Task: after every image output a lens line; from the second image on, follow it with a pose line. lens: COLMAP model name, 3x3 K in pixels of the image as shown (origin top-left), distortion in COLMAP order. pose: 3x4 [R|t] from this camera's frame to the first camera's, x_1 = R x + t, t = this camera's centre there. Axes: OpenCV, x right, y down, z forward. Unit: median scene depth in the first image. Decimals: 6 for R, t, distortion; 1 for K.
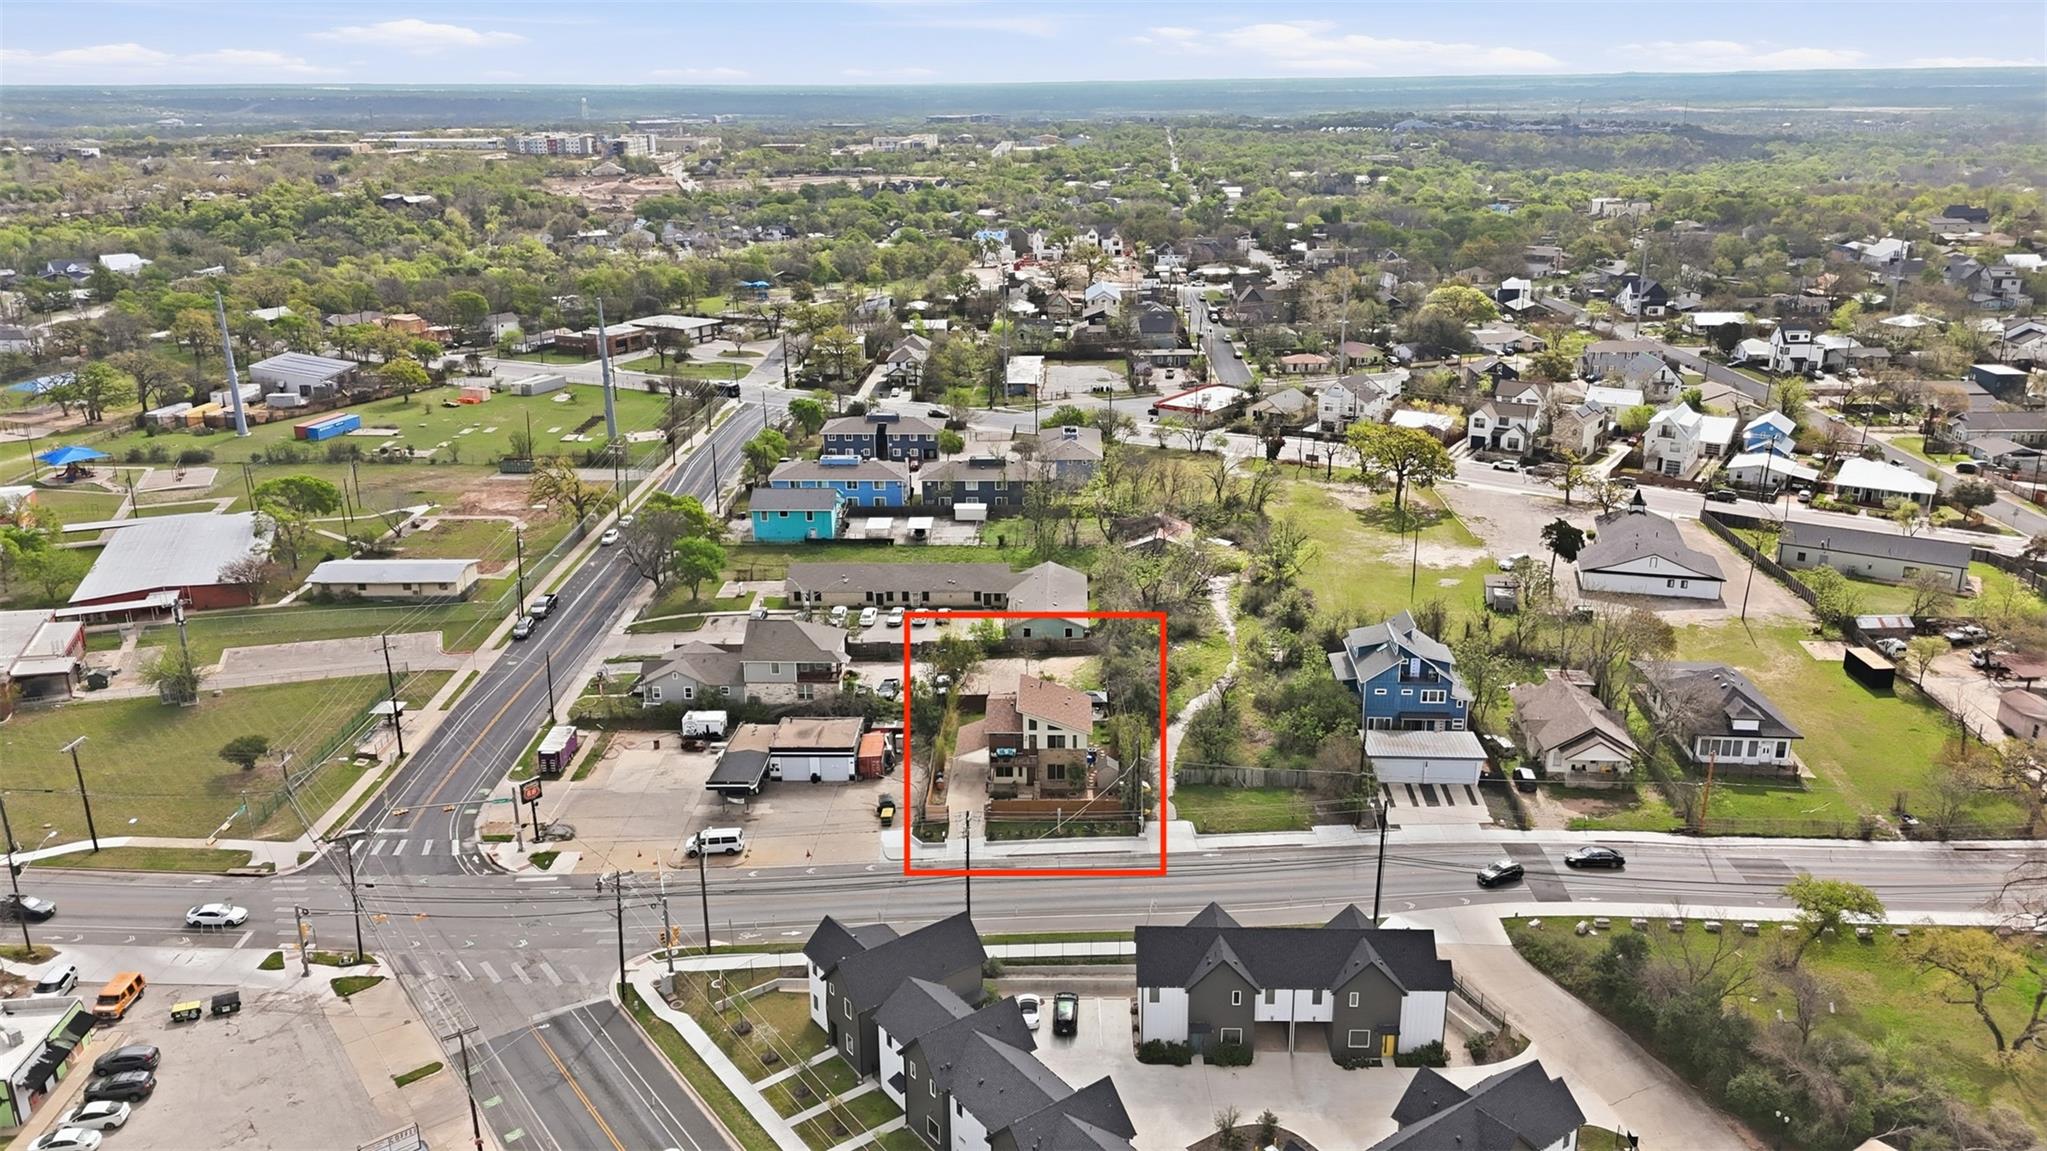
lens RADIAL K [[1408.8, 0, 1023.5], [0, 1408.8, 575.5], [0, 0, 1]] dist [0.026209, -0.001733]
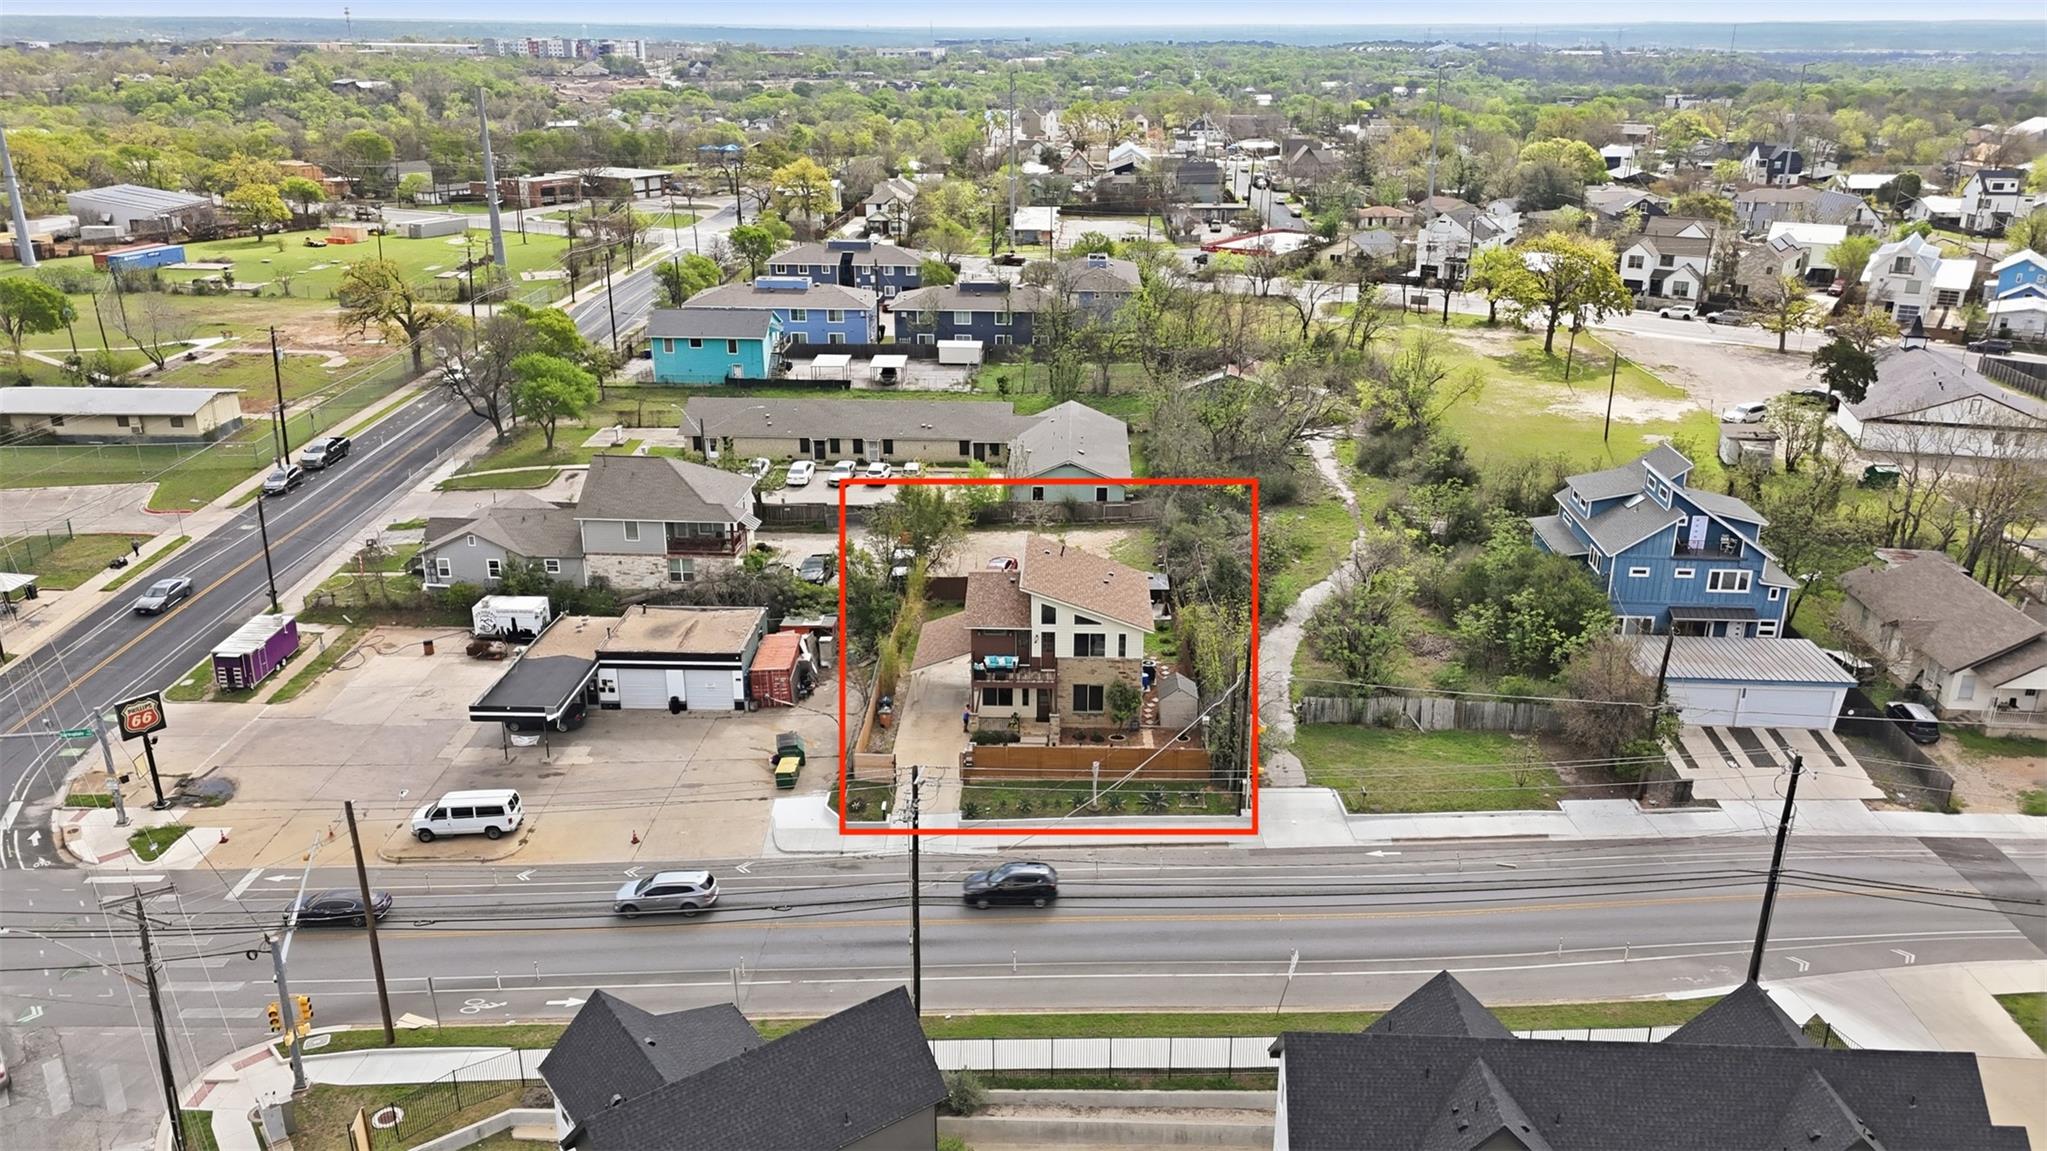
lens RADIAL K [[1482.0, 0, 1023.5], [0, 1482.0, 575.5], [0, 0, 1]] dist [0.002848, 0.003103]
pose [[0.999903, 0.013368, -0.003783, -0.000957], [-0.013203, 0.999081, 0.040777, 0.047063], [0.004325, -0.040723, 0.999161, 0.289579]]
